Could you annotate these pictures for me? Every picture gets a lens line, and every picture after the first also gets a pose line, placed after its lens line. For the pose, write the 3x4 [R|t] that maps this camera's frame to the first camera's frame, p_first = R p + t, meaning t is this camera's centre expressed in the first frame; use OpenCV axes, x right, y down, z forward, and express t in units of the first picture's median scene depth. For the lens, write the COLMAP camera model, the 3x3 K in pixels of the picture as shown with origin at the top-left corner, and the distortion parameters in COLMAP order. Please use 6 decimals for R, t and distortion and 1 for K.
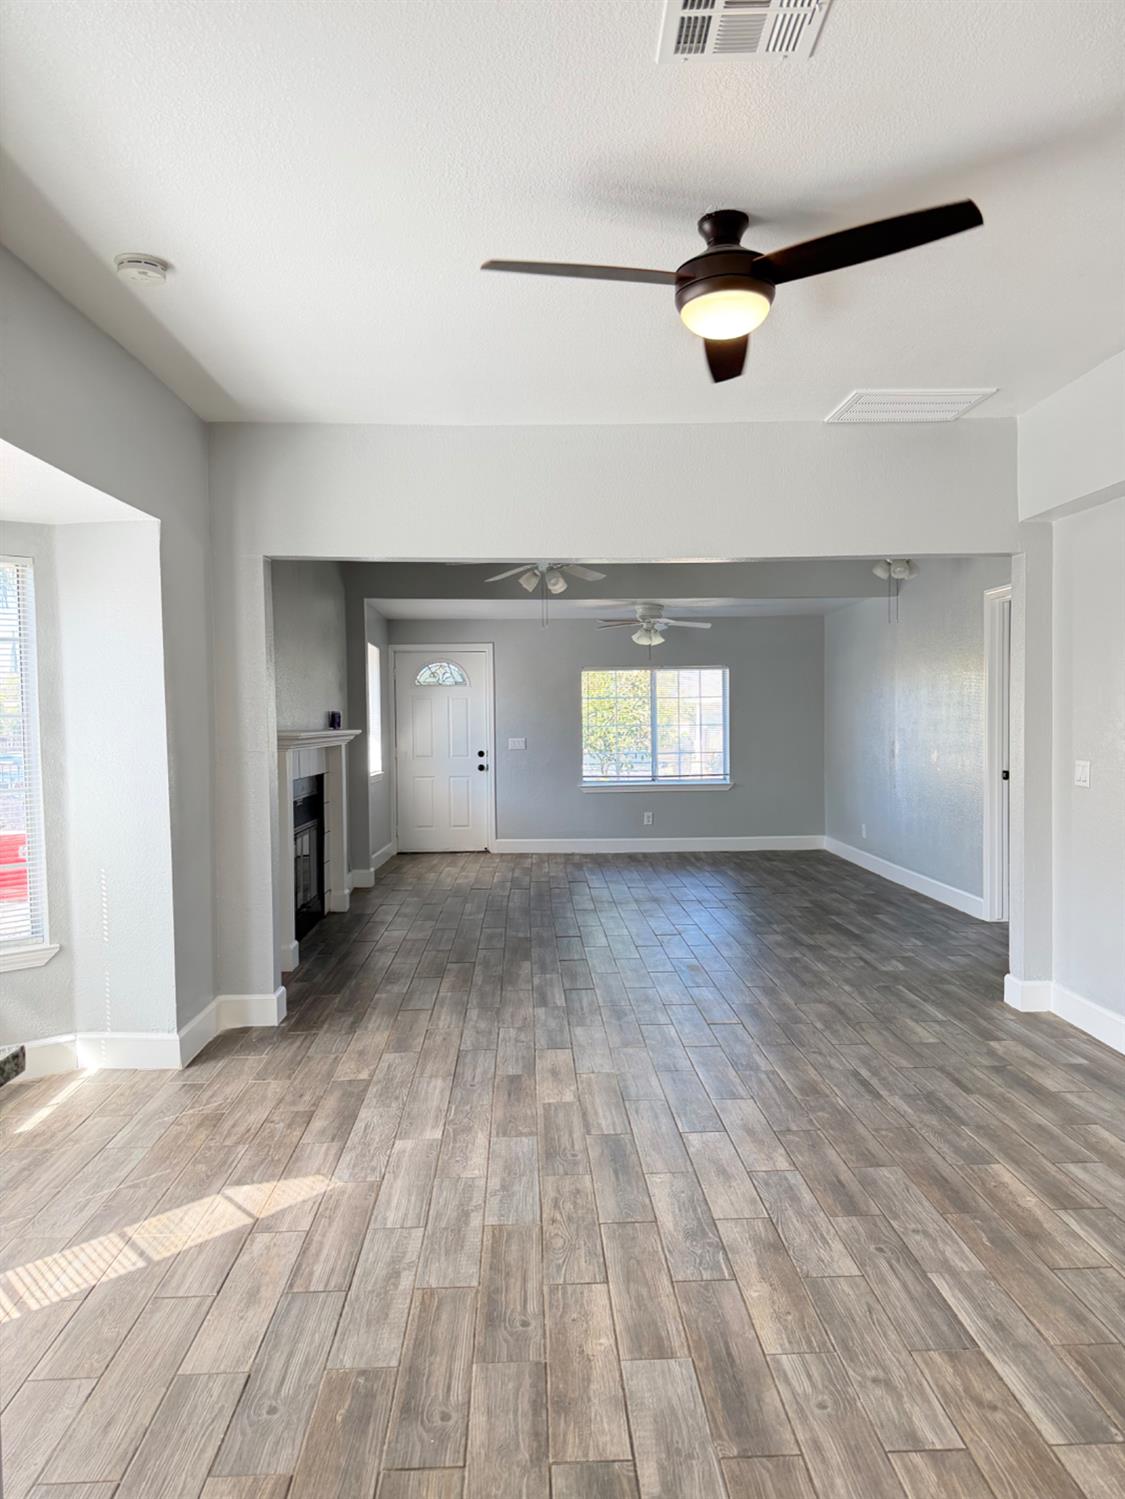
lens RADIAL K [[1051.2, 0, 562.5], [0, 1051.2, 749.5], [0, 0, 1]] dist [-0.001541, -0.000149]
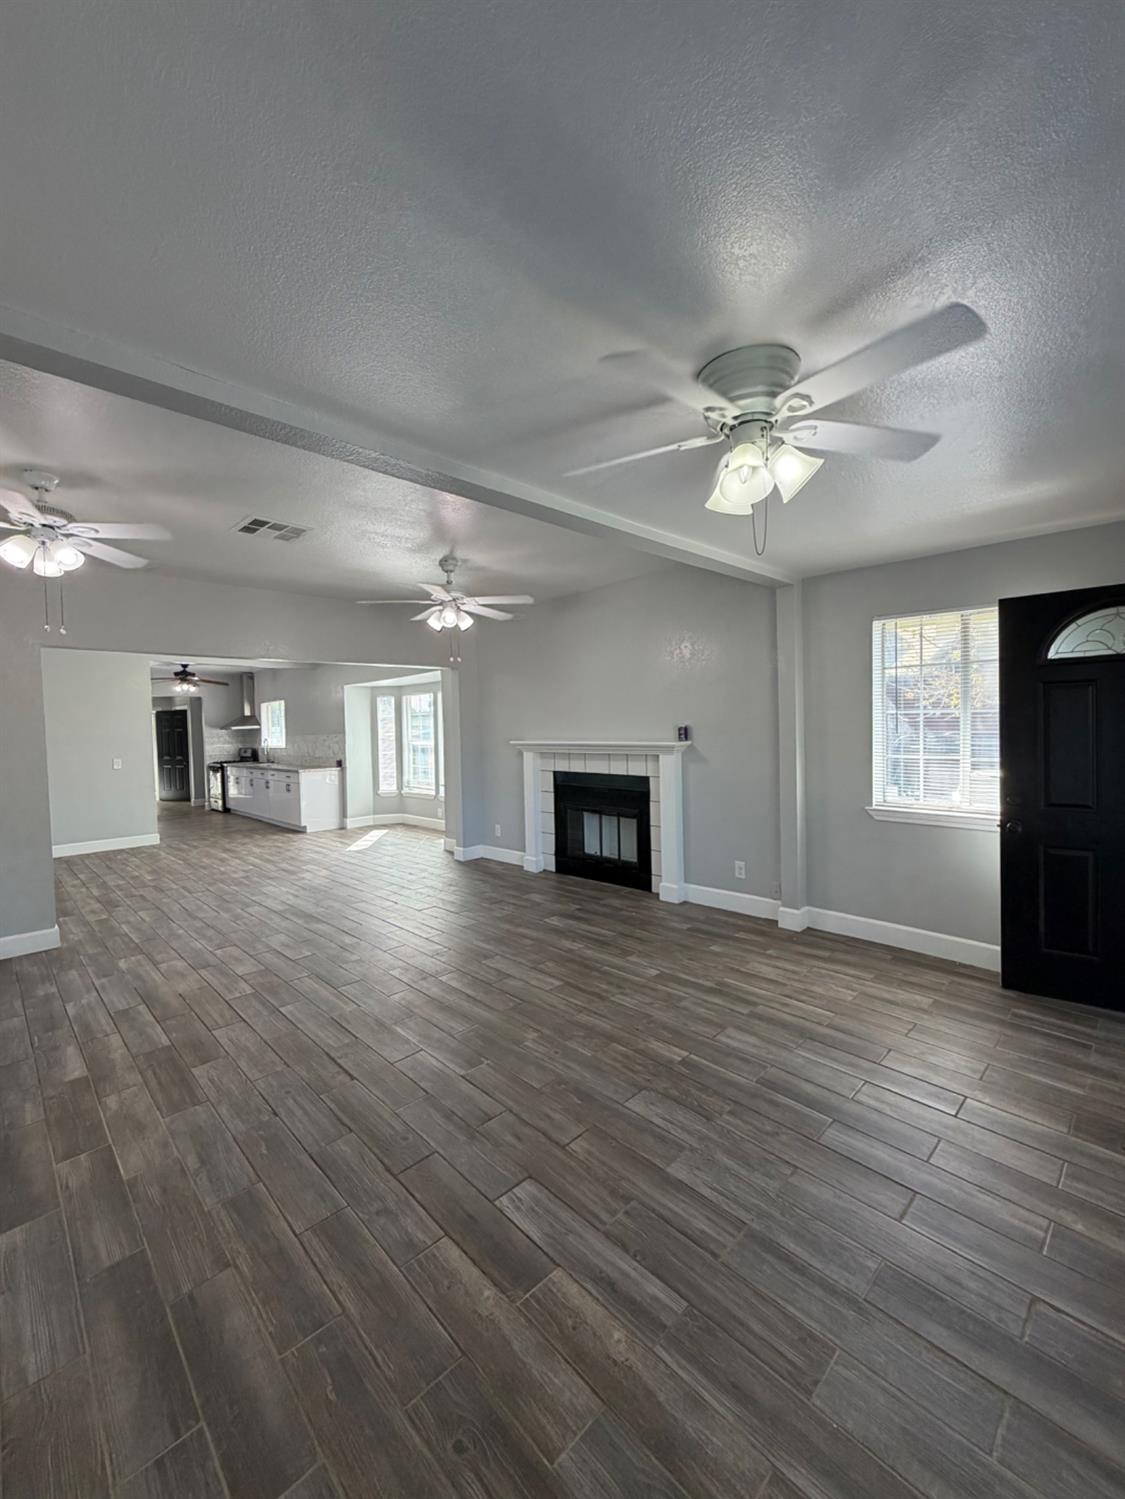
lens RADIAL K [[603.9, 0, 562.5], [0, 603.9, 749.5], [0, 0, 1]] dist [0.001973, 0.000572]
pose [[-0.739376, 0.057580, -0.670826, 0.397675], [-0.002111, 0.996133, 0.087830, -0.097884], [0.673290, 0.066356, -0.736395, 1.825760]]
